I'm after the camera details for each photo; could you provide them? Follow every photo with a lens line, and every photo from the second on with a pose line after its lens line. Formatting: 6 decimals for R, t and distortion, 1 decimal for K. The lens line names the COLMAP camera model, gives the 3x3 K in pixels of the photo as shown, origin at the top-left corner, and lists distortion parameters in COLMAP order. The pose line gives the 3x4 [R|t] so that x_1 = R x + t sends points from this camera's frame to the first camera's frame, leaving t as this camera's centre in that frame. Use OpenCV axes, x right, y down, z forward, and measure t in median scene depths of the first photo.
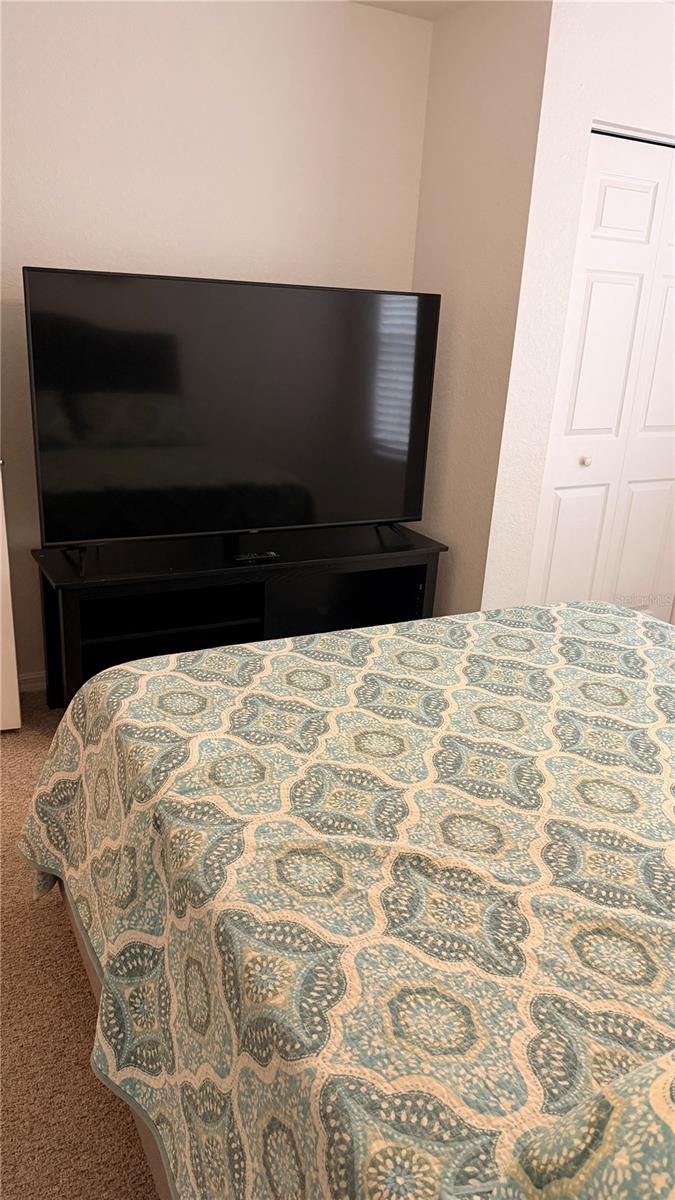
lens RADIAL K [[826.0, 0, 337.5], [0, 826.0, 600.0], [0, 0, 1]] dist [0.173593, -0.330890]
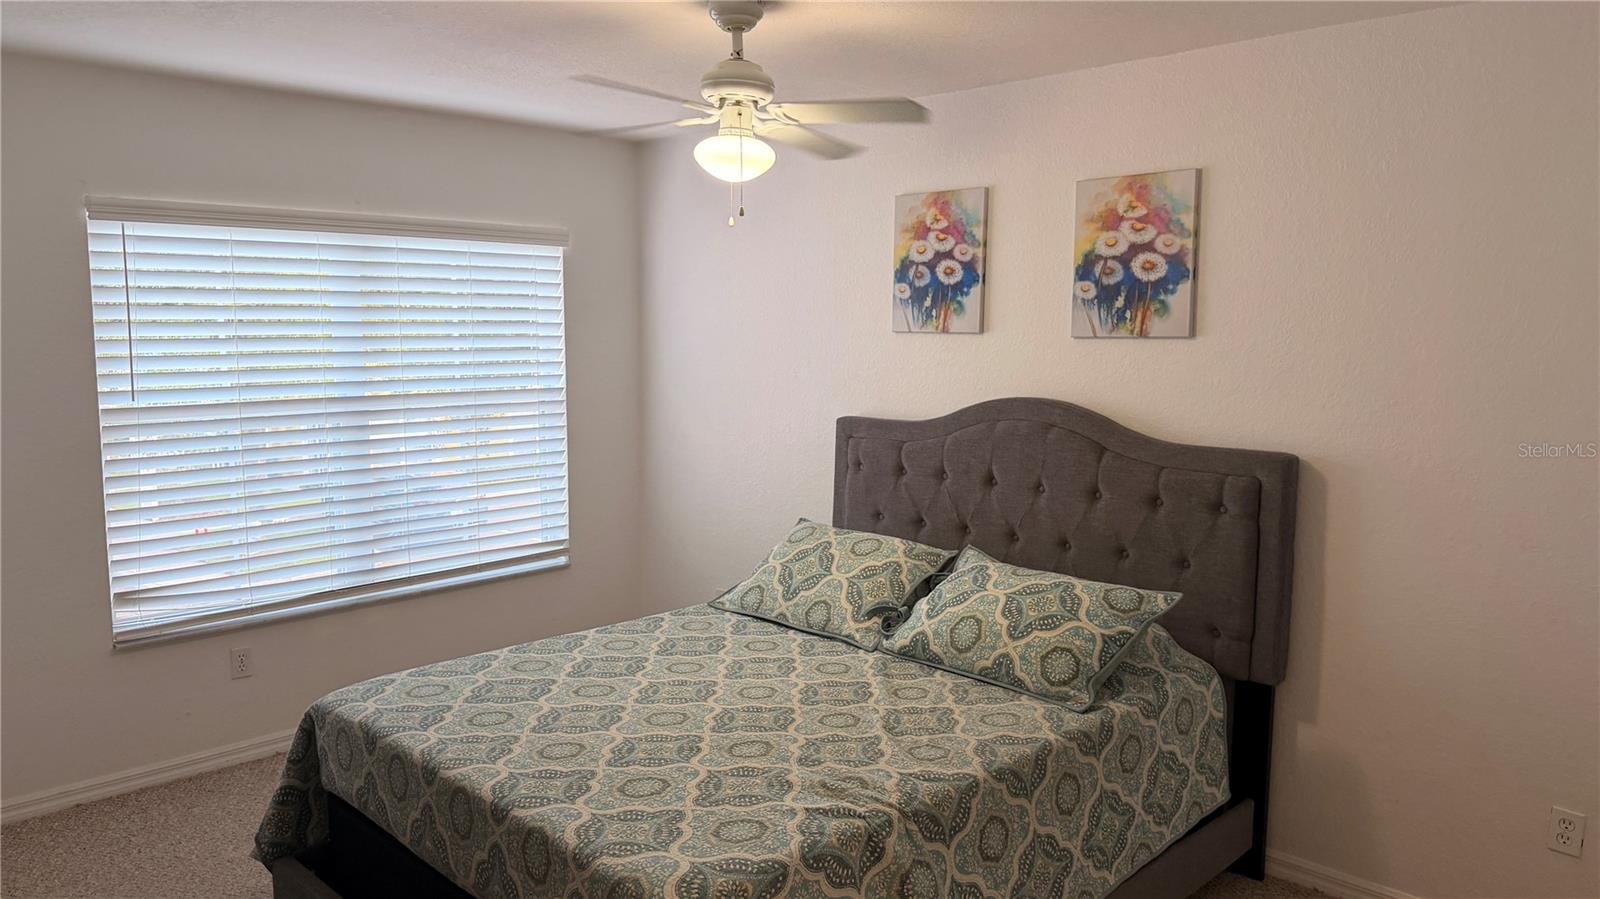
lens RADIAL K [[1101.3, 0, 800.0], [0, 1101.3, 449.5], [0, 0, 1]] dist [0.173593, -0.330890]
pose [[-0.292719, -0.155853, 0.943412, -1.271278], [0.299156, 0.922171, 0.245165, -0.532310], [-0.908197, 0.353991, -0.223313, 1.041198]]
